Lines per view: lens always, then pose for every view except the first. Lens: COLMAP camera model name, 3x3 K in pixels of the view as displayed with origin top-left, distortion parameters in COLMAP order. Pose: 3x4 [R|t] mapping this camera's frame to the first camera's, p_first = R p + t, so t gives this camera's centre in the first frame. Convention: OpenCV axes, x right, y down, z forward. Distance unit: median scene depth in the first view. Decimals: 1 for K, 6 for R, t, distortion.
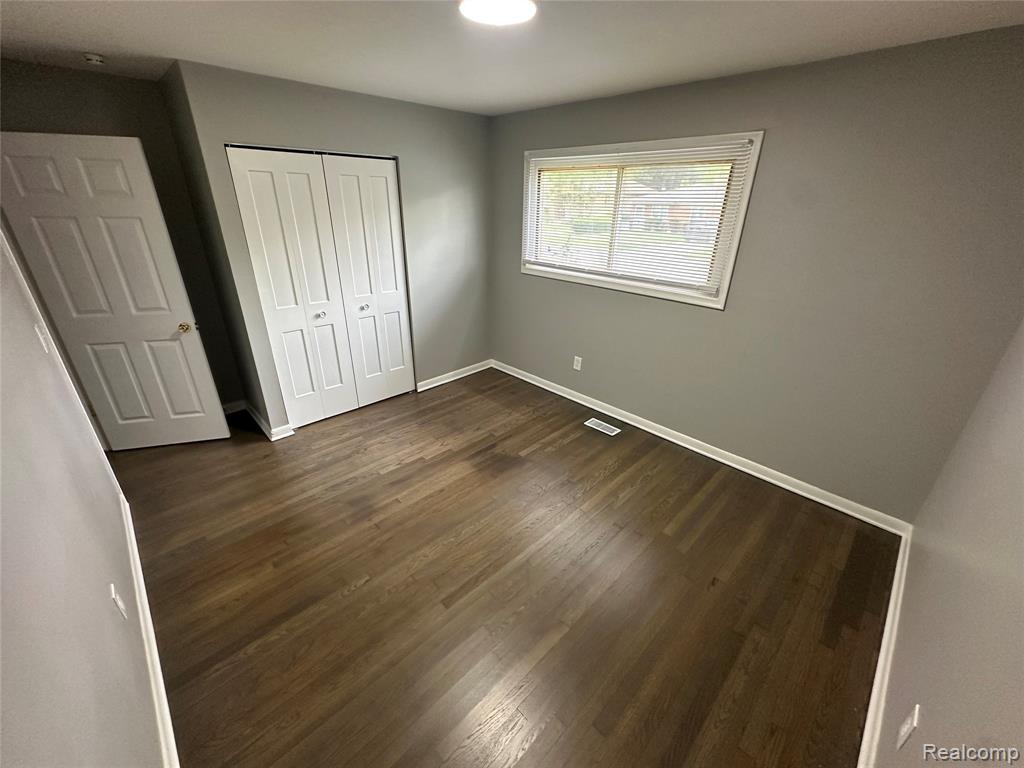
lens RADIAL K [[412.8, 0, 510.7], [0, 412.8, 379.8], [0, 0, 1]] dist [-0.000344, -0.000063]
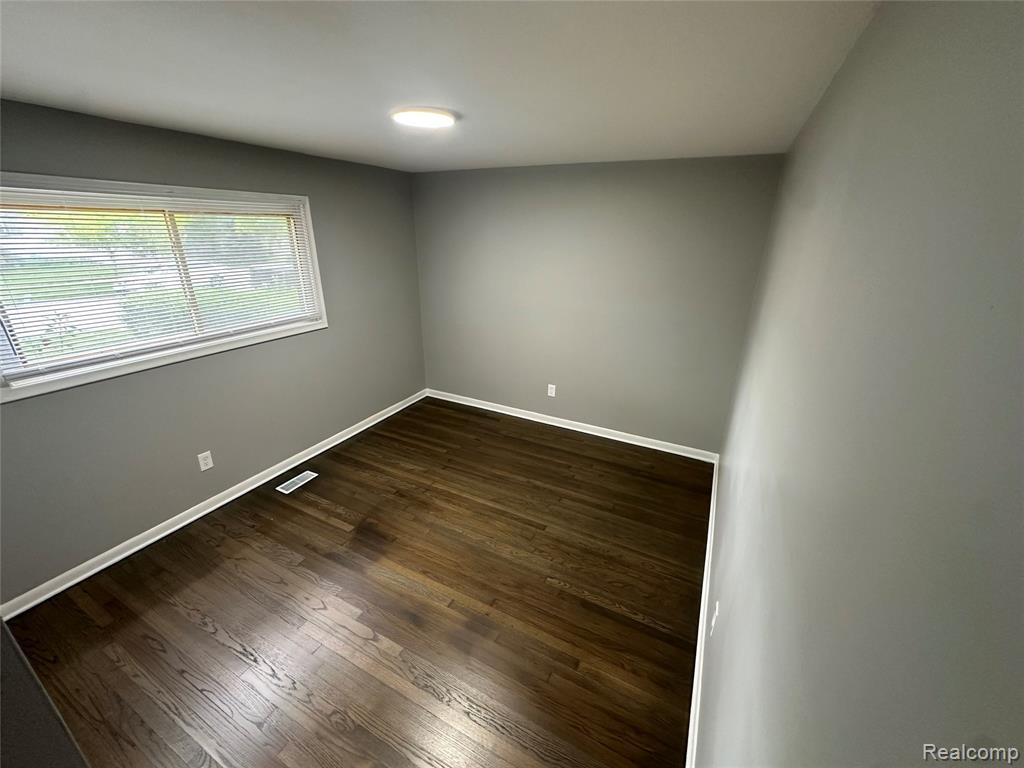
lens RADIAL K [[412.8, 0, 505.9], [0, 412.8, 384.7], [0, 0, 1]] dist [-0.000344, -0.000063]
pose [[-0.311230, -0.356550, 0.880913, -0.880301], [0.365544, 0.810719, 0.457287, -0.419398], [-0.877219, 0.464334, -0.121986, 0.765839]]
